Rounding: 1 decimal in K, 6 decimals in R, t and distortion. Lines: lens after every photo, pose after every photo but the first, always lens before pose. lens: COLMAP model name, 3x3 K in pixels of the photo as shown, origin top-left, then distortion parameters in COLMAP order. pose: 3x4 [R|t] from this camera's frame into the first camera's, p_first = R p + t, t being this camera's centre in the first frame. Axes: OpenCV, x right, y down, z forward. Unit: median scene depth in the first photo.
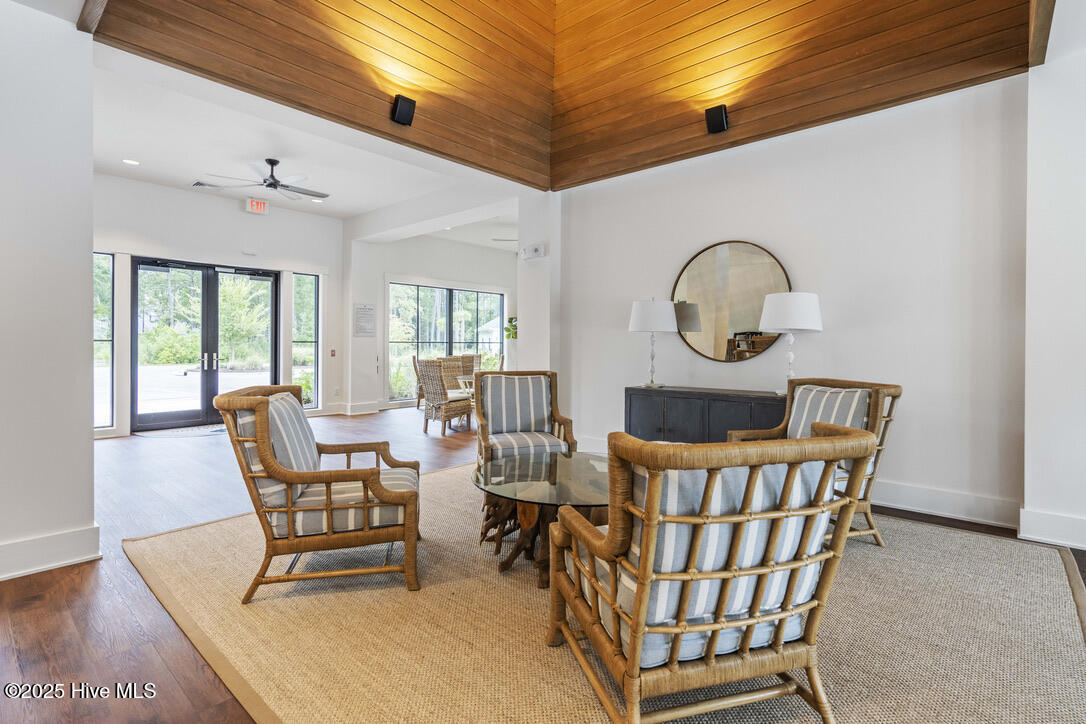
lens RADIAL K [[494.5, 0, 543.0], [0, 494.5, 362.0], [0, 0, 1]] dist [-0.000344, 0.000761]
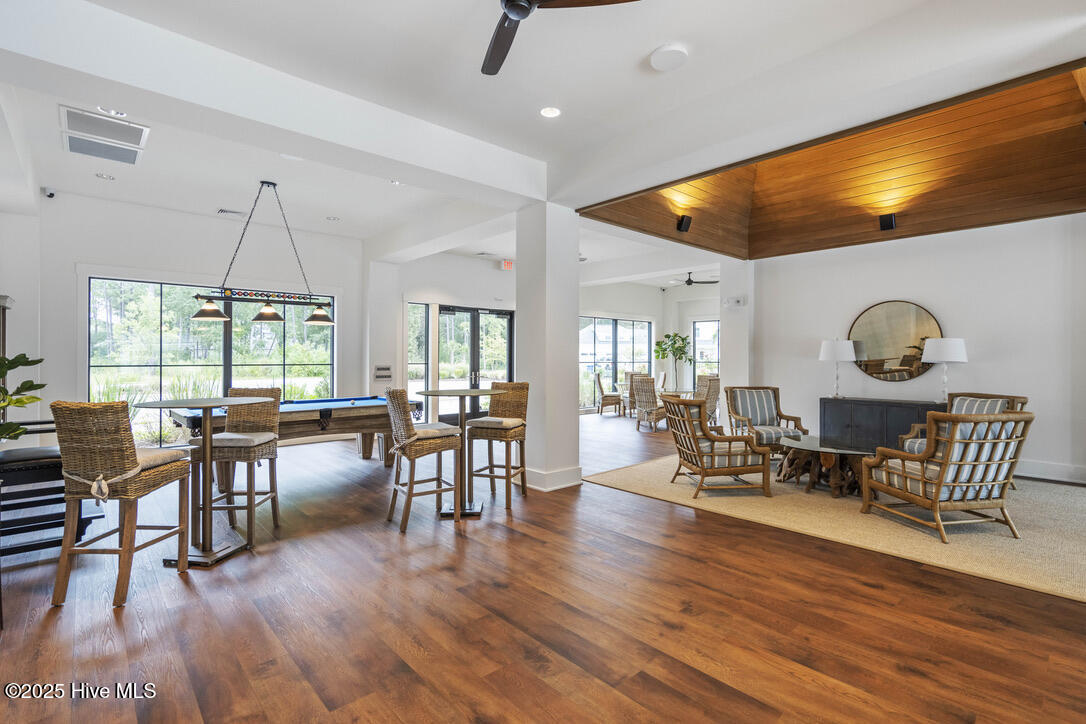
lens RADIAL K [[511.1, 0, 544.9], [0, 511.1, 367.0], [0, 0, 1]] dist [0.001590, 0.000262]
pose [[0.996616, 0.002874, -0.082143, -0.537193], [-0.004193, 0.999865, -0.015895, -0.014486], [0.082086, 0.016186, 0.996494, -0.612642]]
